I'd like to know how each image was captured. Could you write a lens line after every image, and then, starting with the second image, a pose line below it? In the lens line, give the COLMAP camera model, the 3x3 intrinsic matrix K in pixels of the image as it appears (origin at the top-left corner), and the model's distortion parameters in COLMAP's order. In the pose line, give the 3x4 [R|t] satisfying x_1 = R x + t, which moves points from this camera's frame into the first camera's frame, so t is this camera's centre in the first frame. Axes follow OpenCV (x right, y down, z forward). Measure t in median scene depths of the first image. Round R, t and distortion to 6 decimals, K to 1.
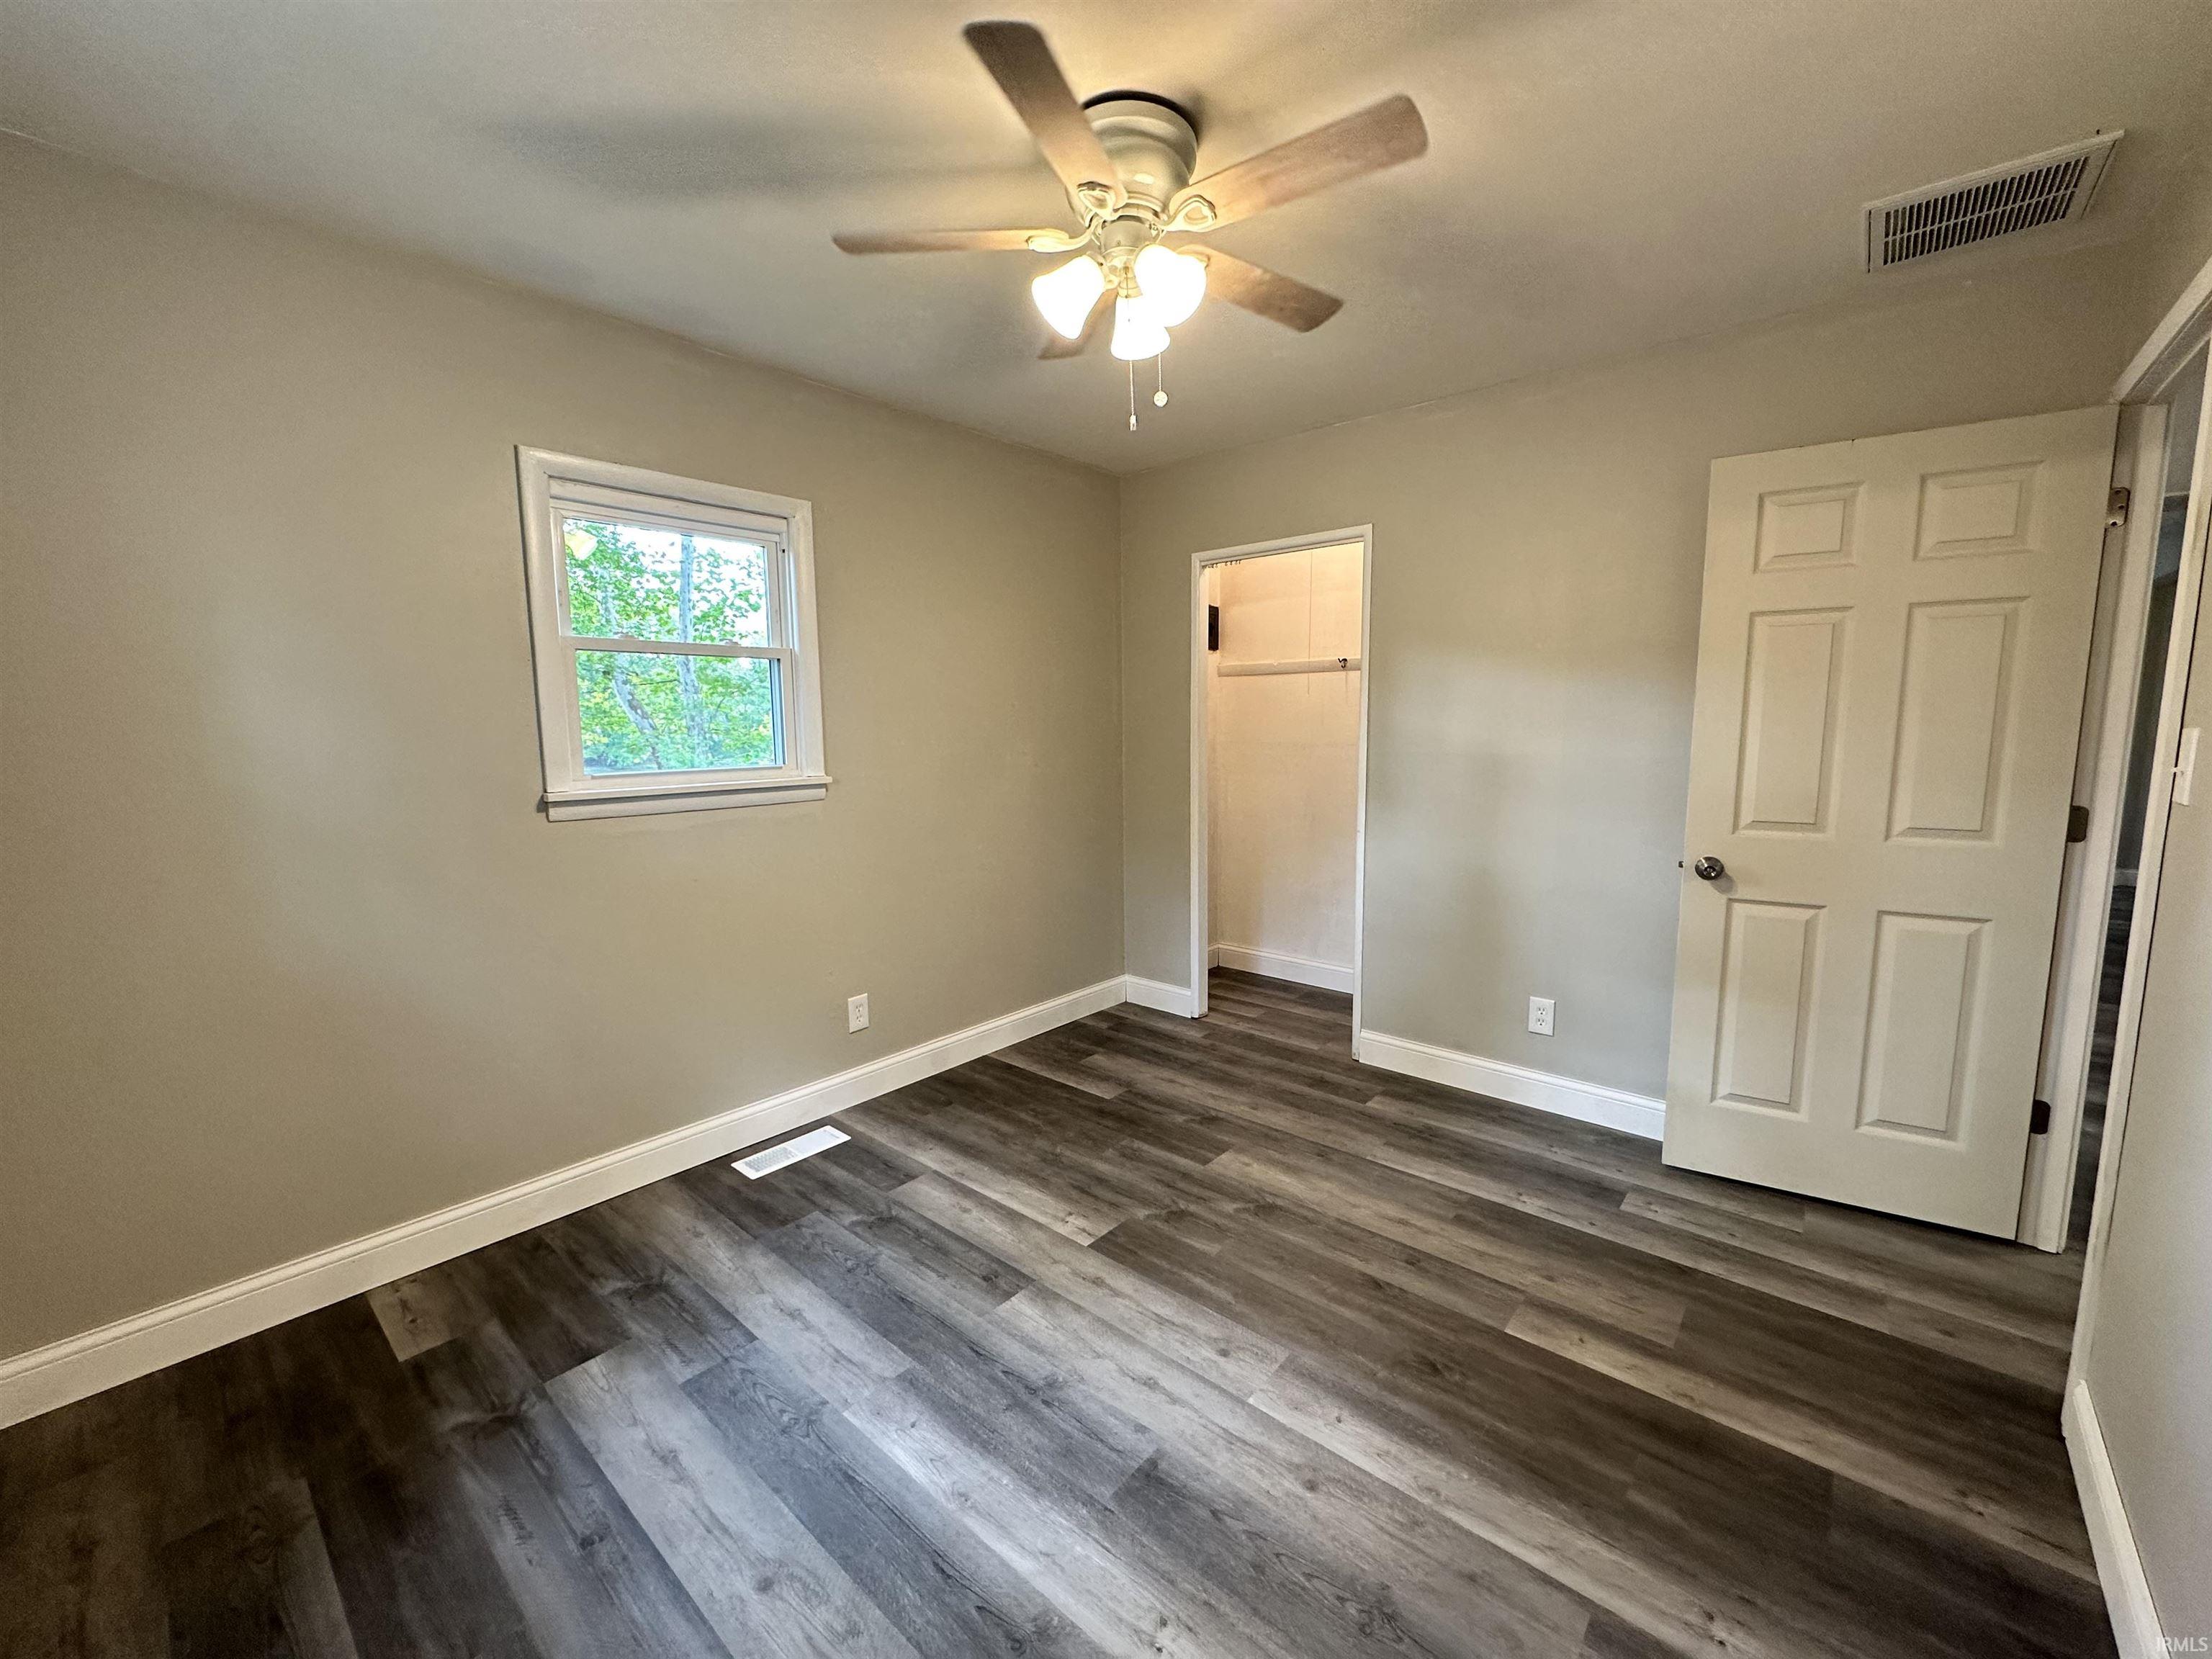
lens RADIAL K [[880.7, 0, 1103.6], [0, 880.7, 827.0], [0, 0, 1]] dist [-0.002014, 0.000281]
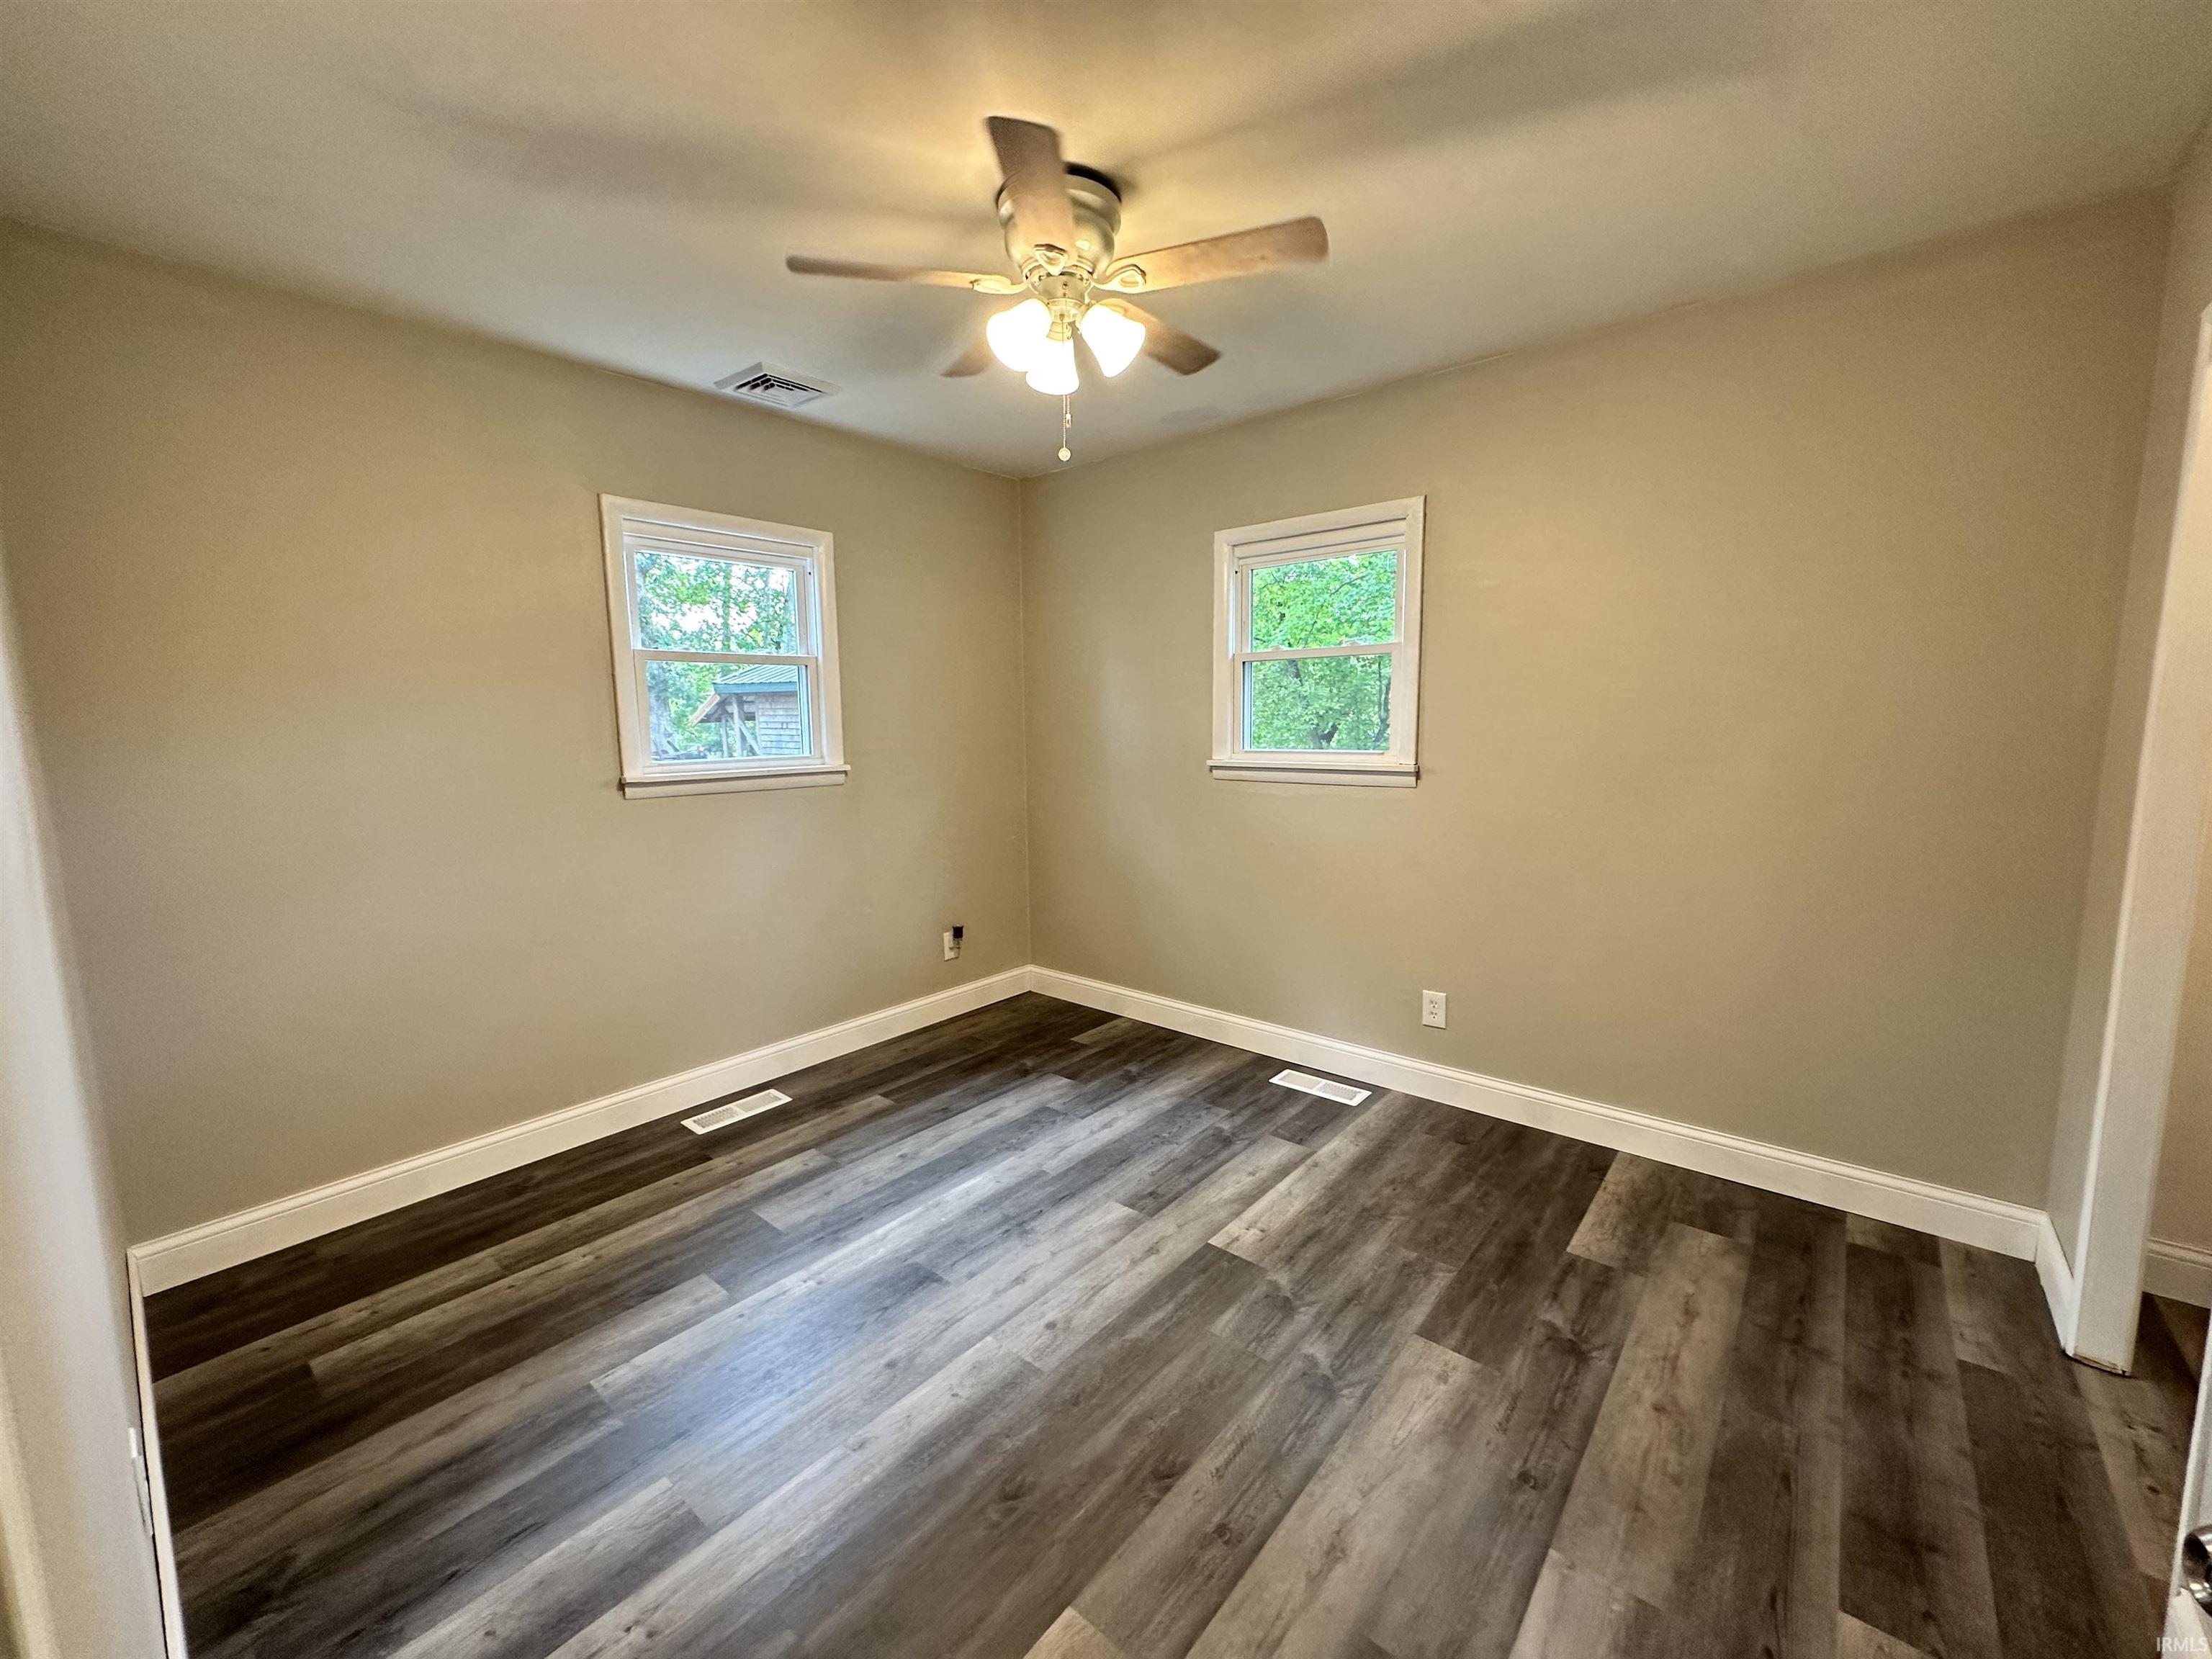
lens RADIAL K [[880.7, 0, 1103.6], [0, 880.7, 827.0], [0, 0, 1]] dist [-0.002014, 0.000281]
pose [[0.012504, 0.135094, -0.990754, 0.861469], [-0.107128, 0.985309, 0.132999, -0.103481], [0.994167, 0.104474, 0.026793, 0.767006]]
